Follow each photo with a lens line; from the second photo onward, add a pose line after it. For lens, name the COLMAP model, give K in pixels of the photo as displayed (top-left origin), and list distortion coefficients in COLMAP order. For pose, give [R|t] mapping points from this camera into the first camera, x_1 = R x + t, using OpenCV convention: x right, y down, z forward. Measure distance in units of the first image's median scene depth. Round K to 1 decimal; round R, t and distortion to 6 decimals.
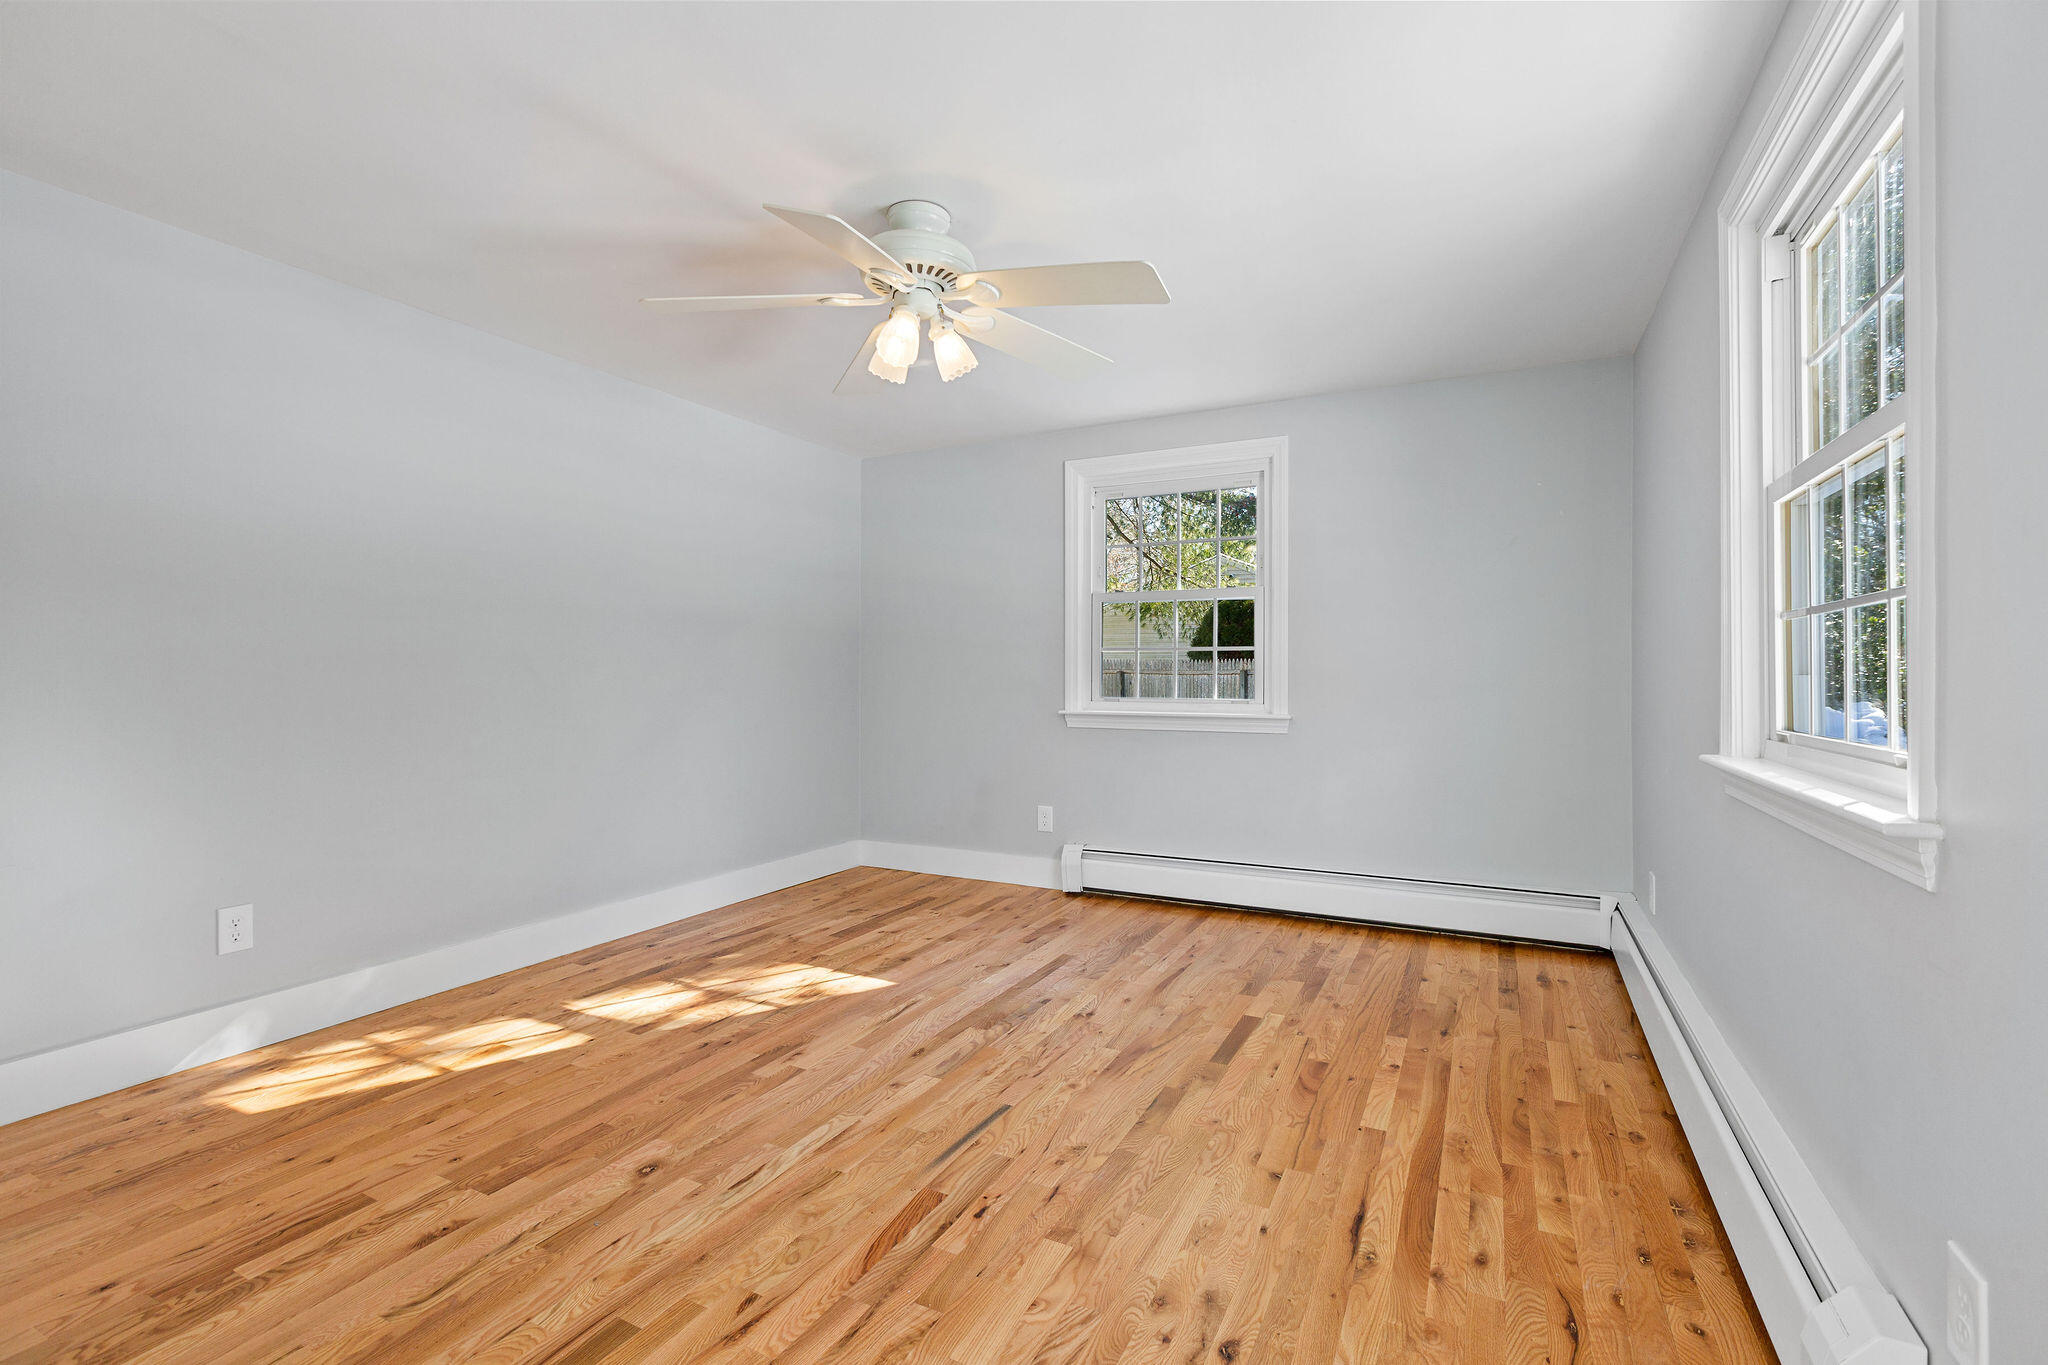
lens RADIAL K [[916.9, 0, 1040.3], [0, 916.9, 672.7], [0, 0, 1]] dist [-0.002156, 0.000047]
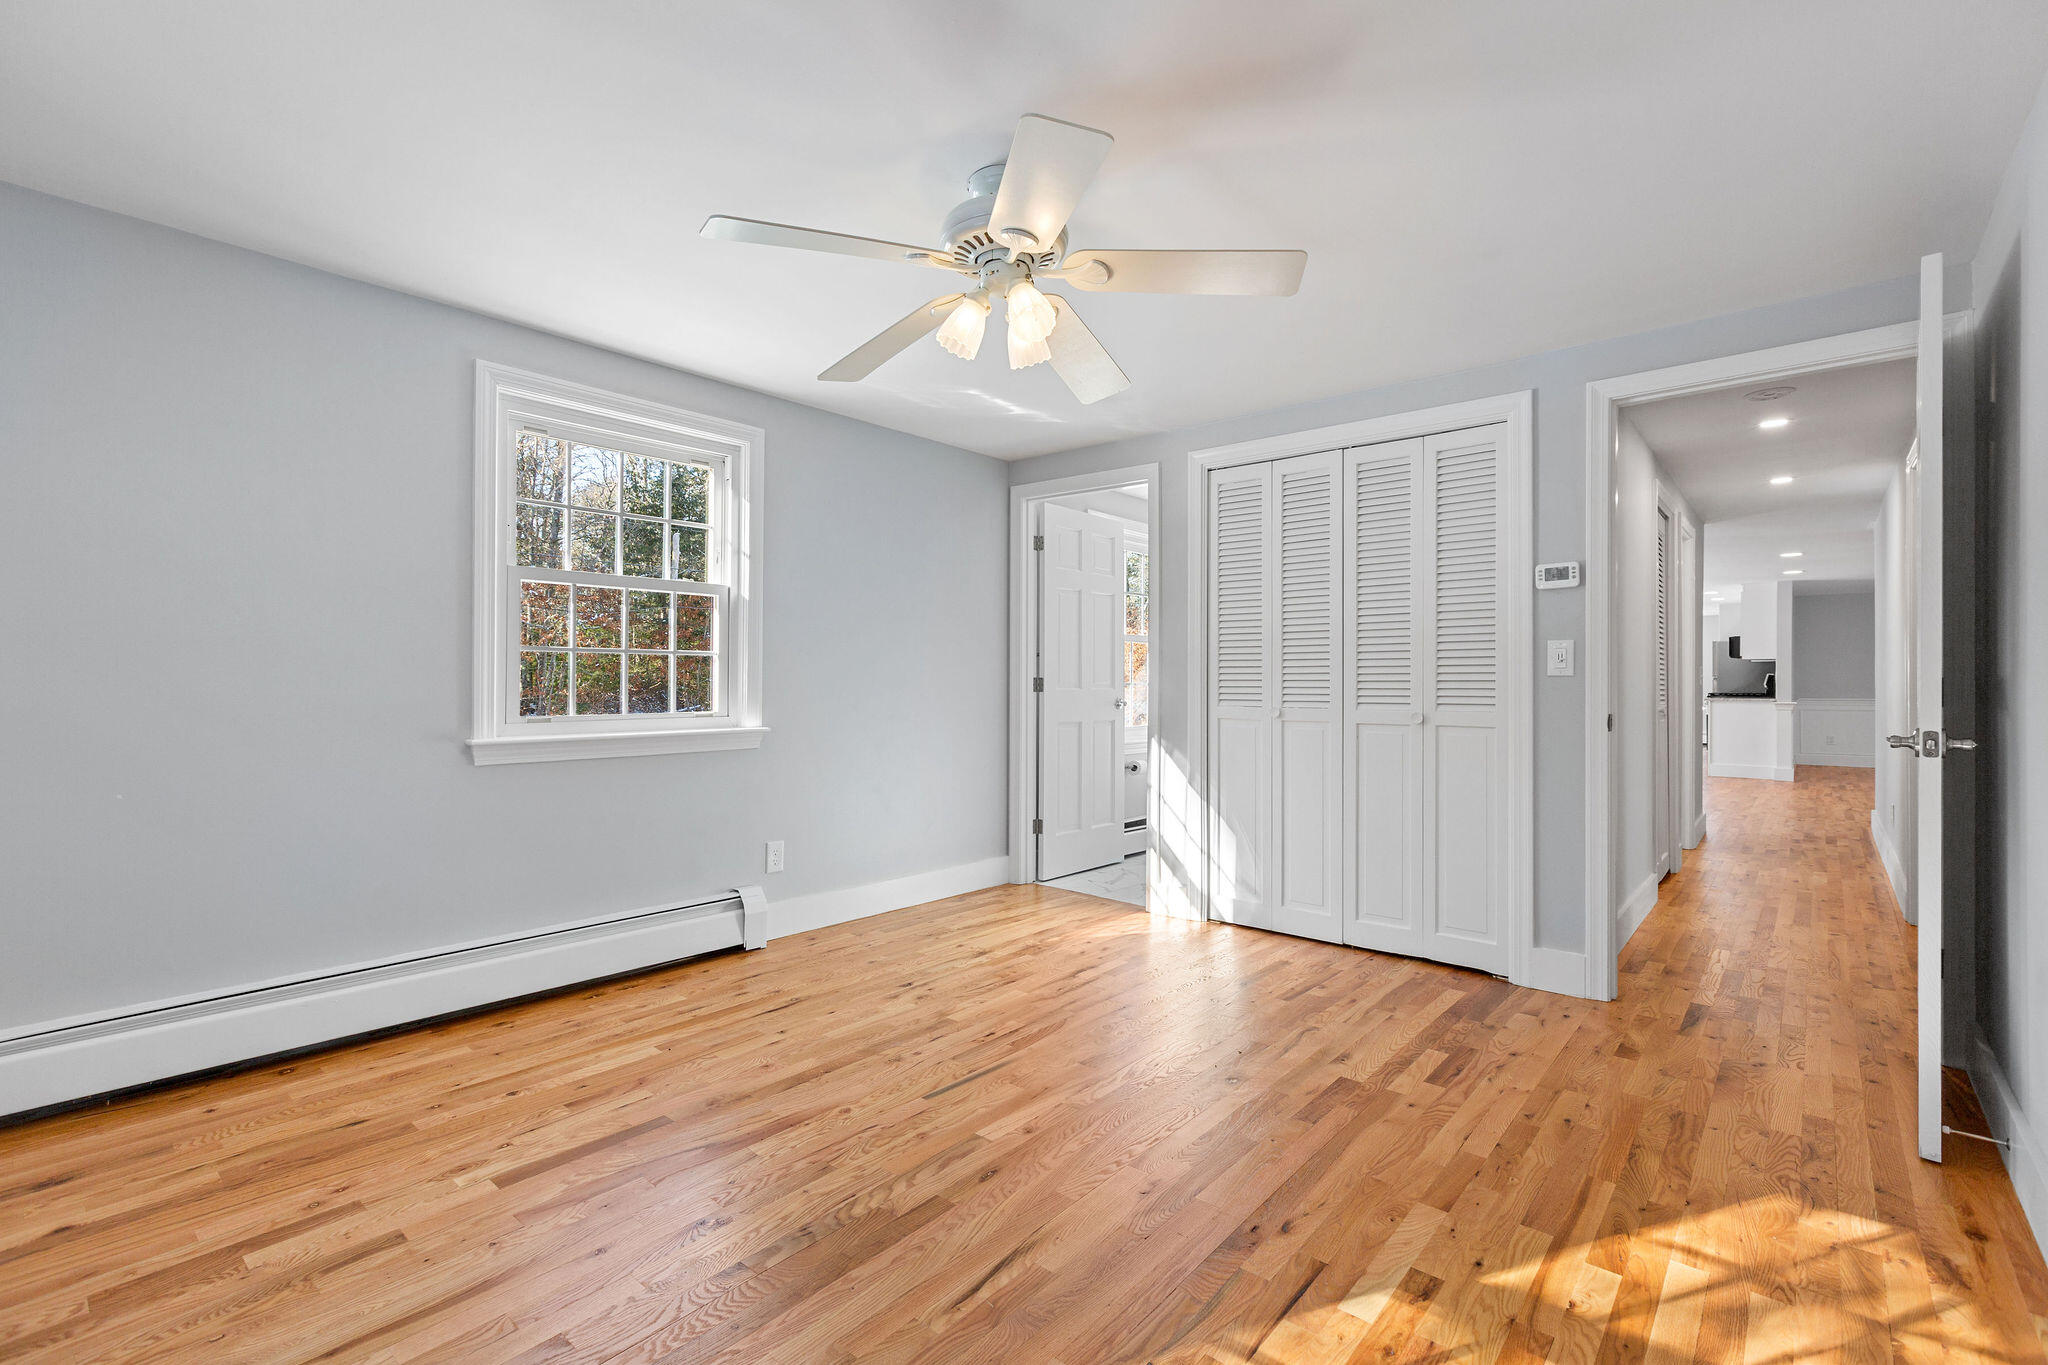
lens RADIAL K [[916.9, 0, 1027.8], [0, 916.9, 689.1], [0, 0, 1]] dist [-0.002156, 0.000047]
pose [[-0.969445, -0.005910, 0.245238, -0.387479], [-0.004699, 0.999974, 0.005520, 0.003769], [-0.245264, 0.004199, -0.969447, 1.917597]]
